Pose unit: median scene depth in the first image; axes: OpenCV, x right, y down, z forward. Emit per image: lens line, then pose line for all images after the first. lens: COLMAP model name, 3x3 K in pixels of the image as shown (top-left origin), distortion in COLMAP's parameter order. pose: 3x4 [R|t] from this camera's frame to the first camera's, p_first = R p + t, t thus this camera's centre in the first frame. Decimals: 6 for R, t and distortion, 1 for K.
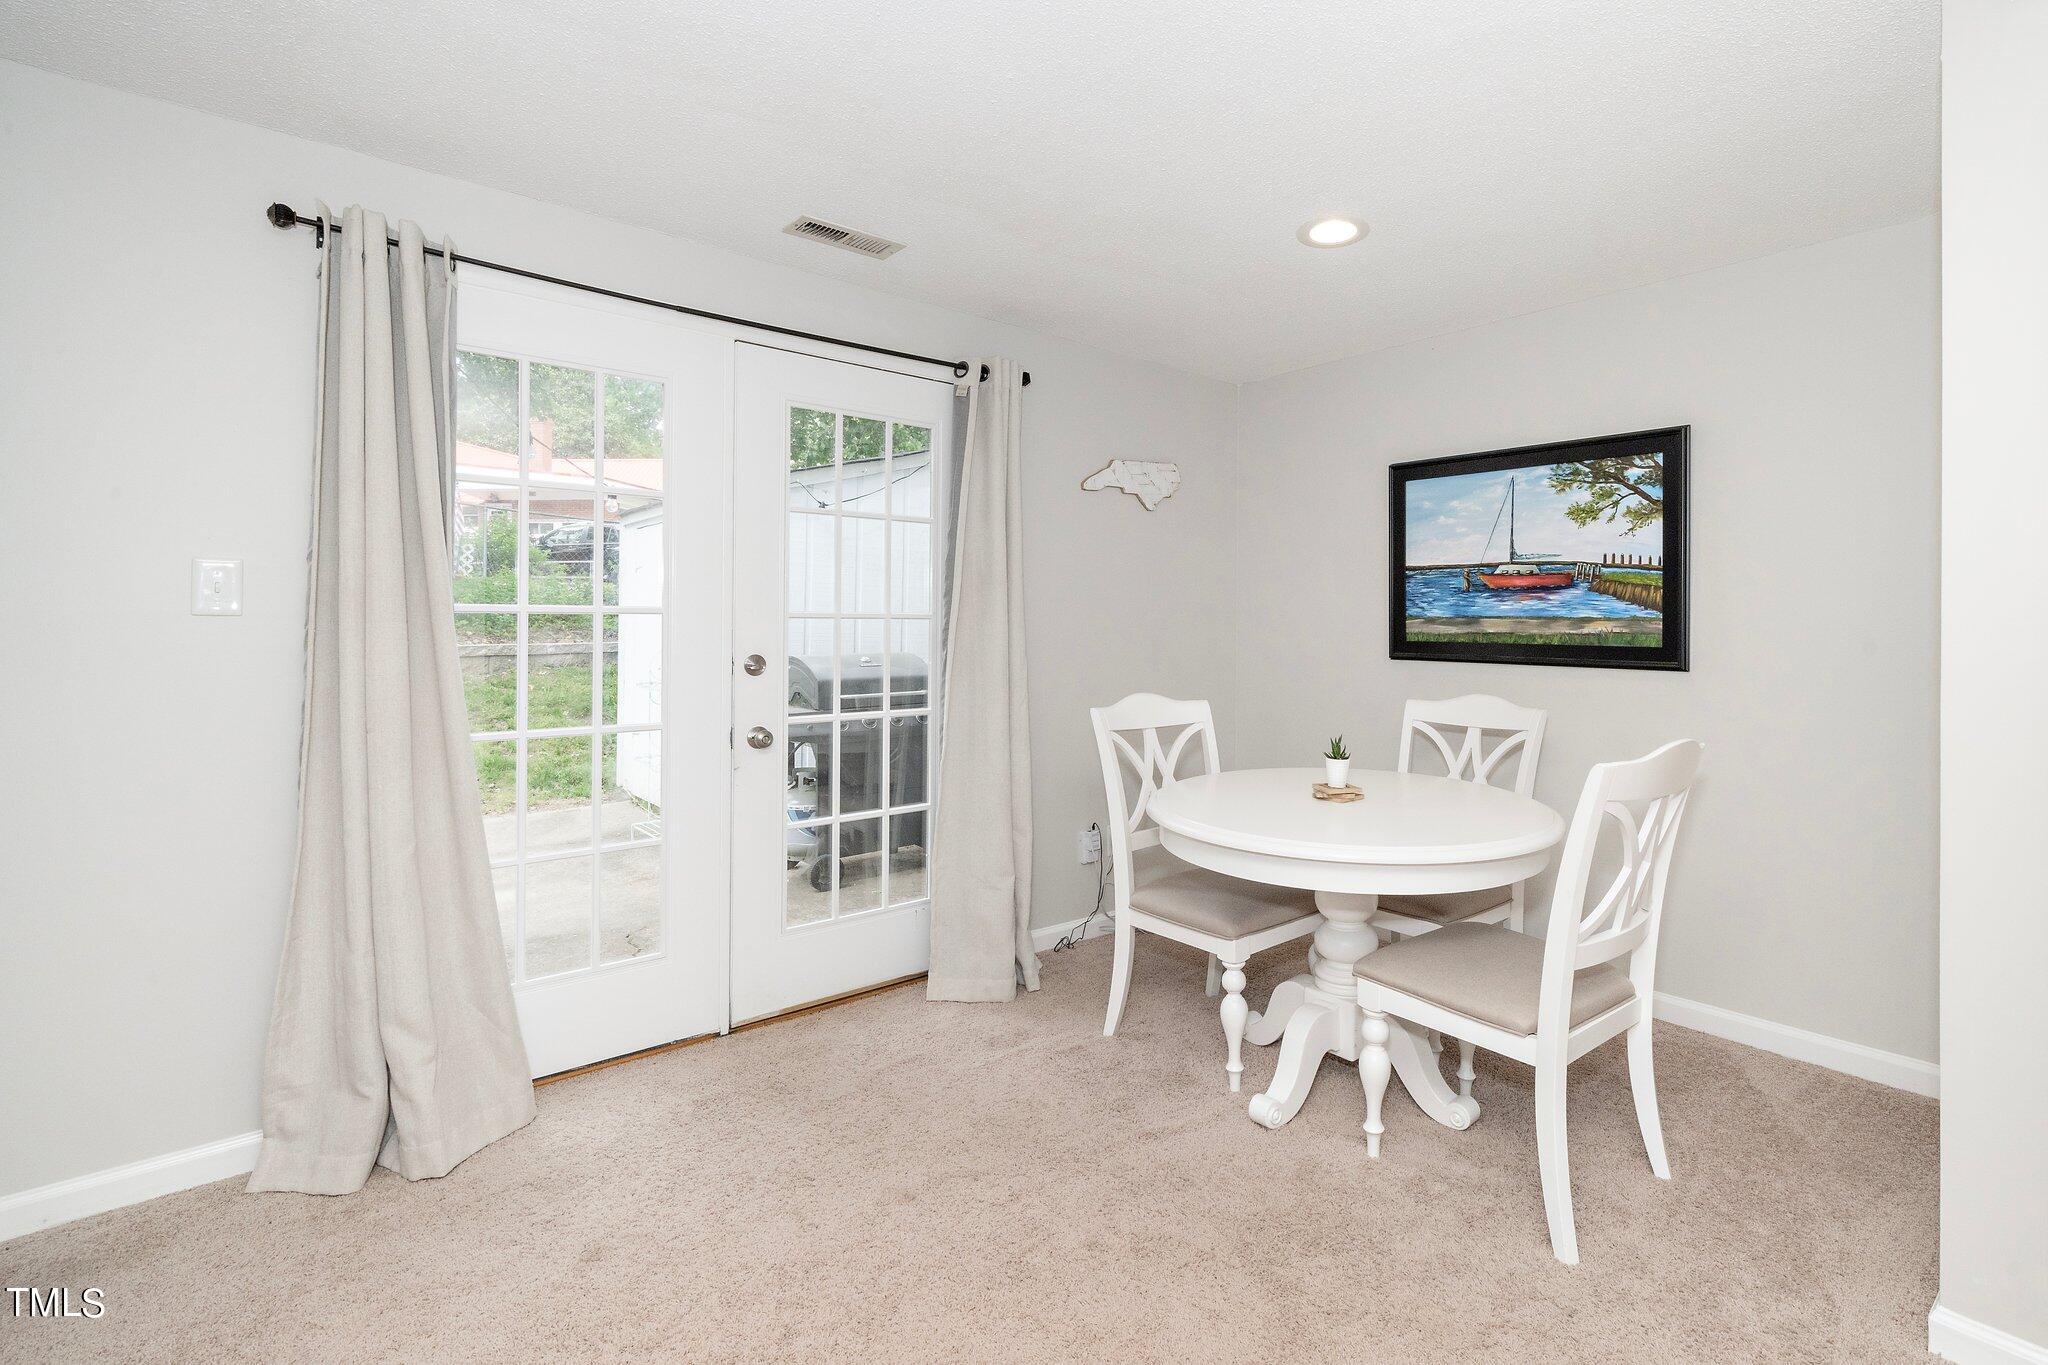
lens RADIAL K [[956.9, 0, 1025.9], [0, 956.9, 631.2], [0, 0, 1]] dist [-0.000031, 0.000154]
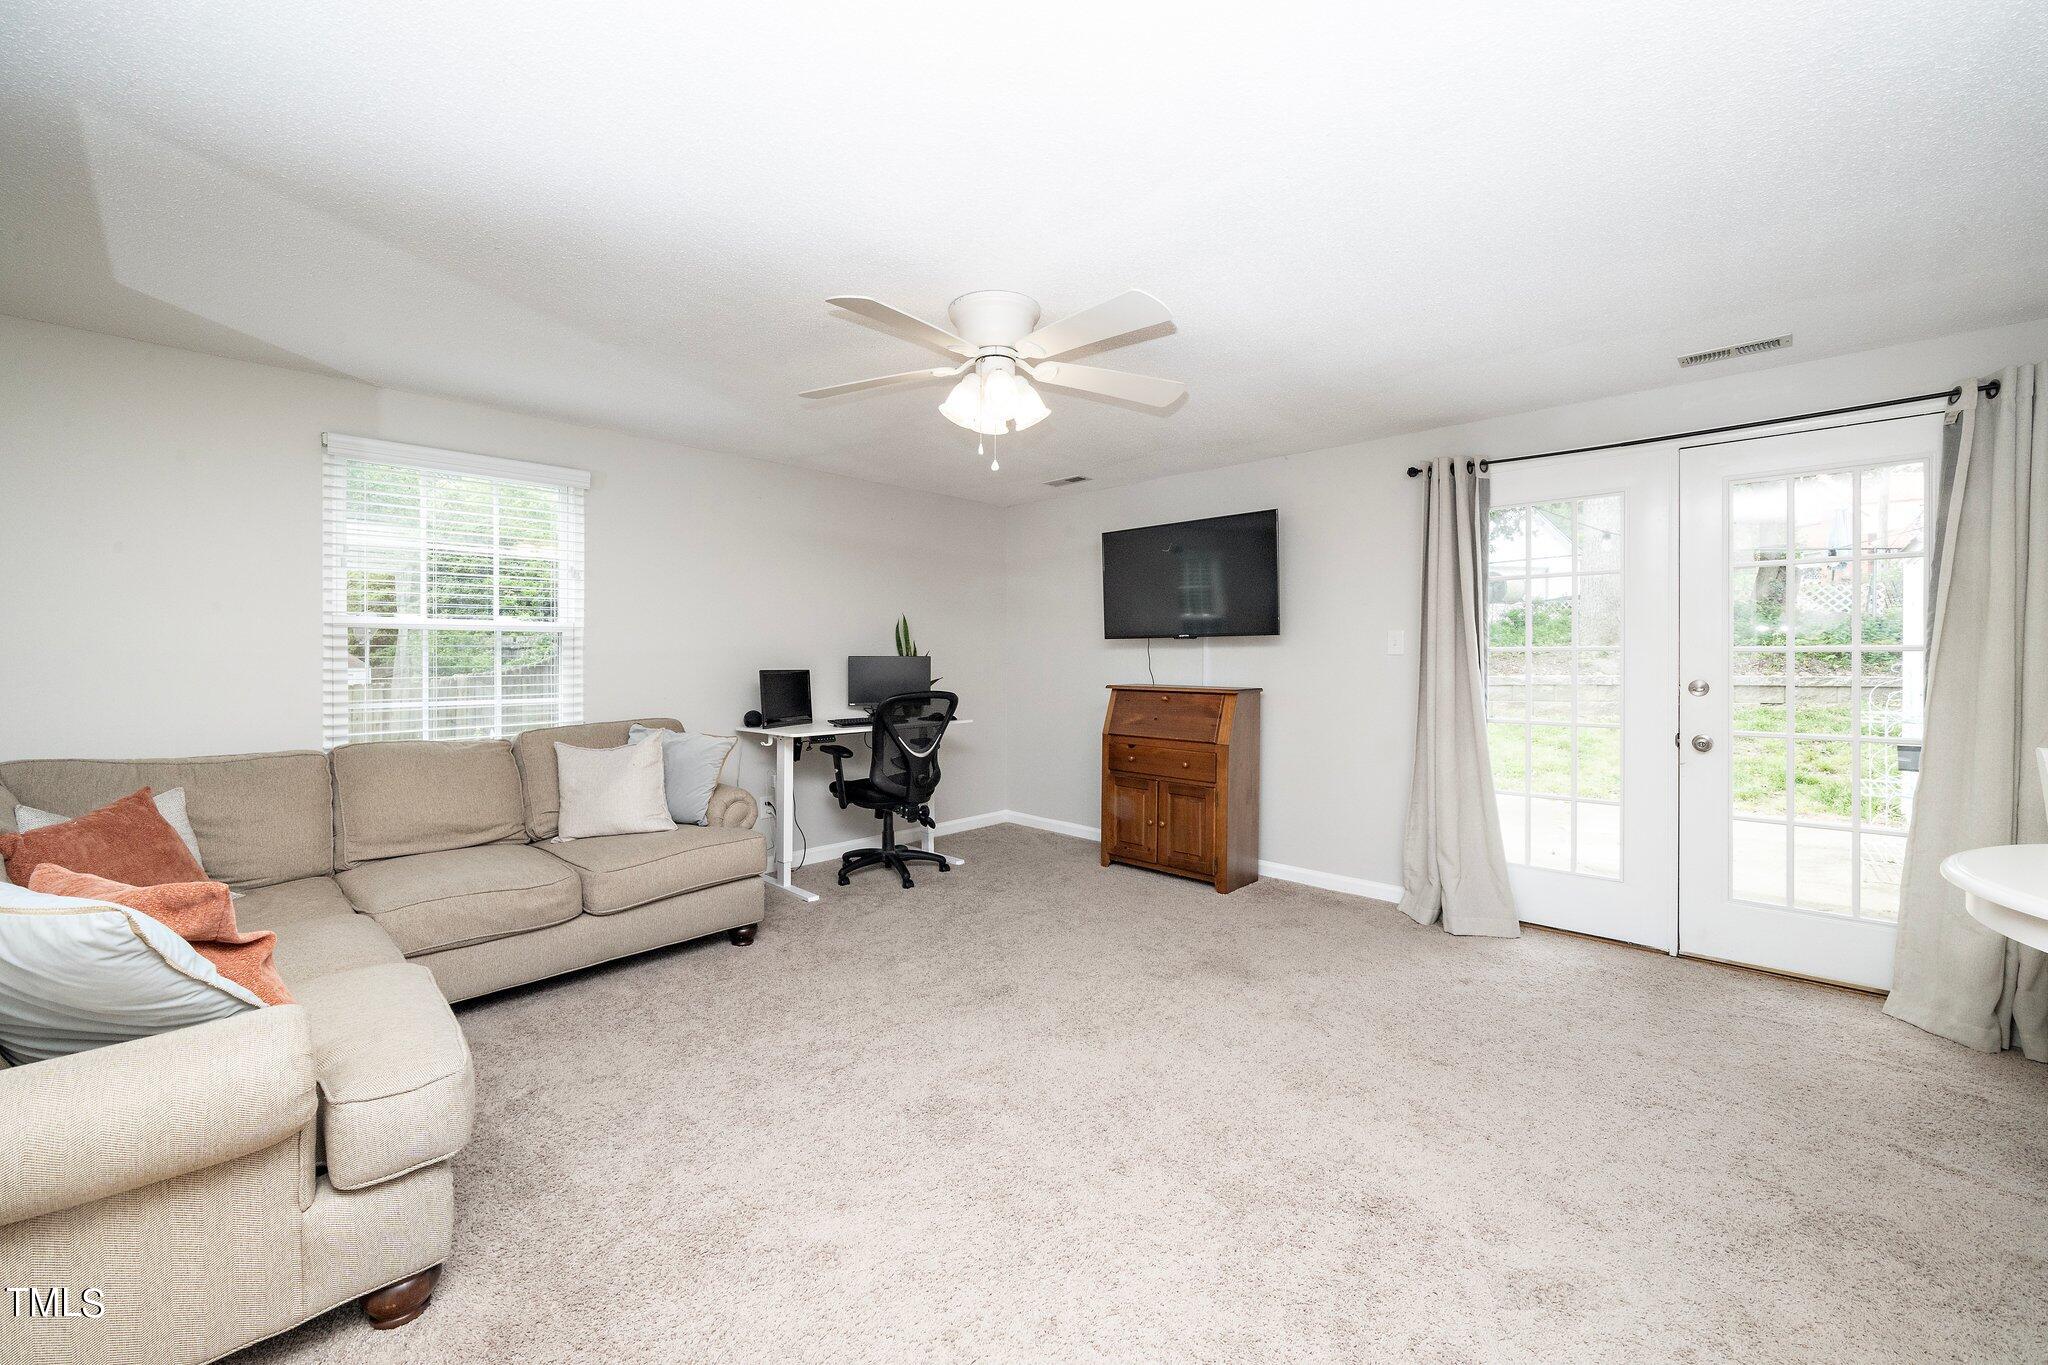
lens RADIAL K [[803.0, 0, 1023.3], [0, 803.0, 650.9], [0, 0, 1]] dist [-0.002774, -0.000163]
pose [[0.063097, -0.014111, -0.997908, 0.889710], [-0.005274, 0.999881, -0.014473, 0.006982], [0.997993, 0.006176, 0.063015, -0.004825]]
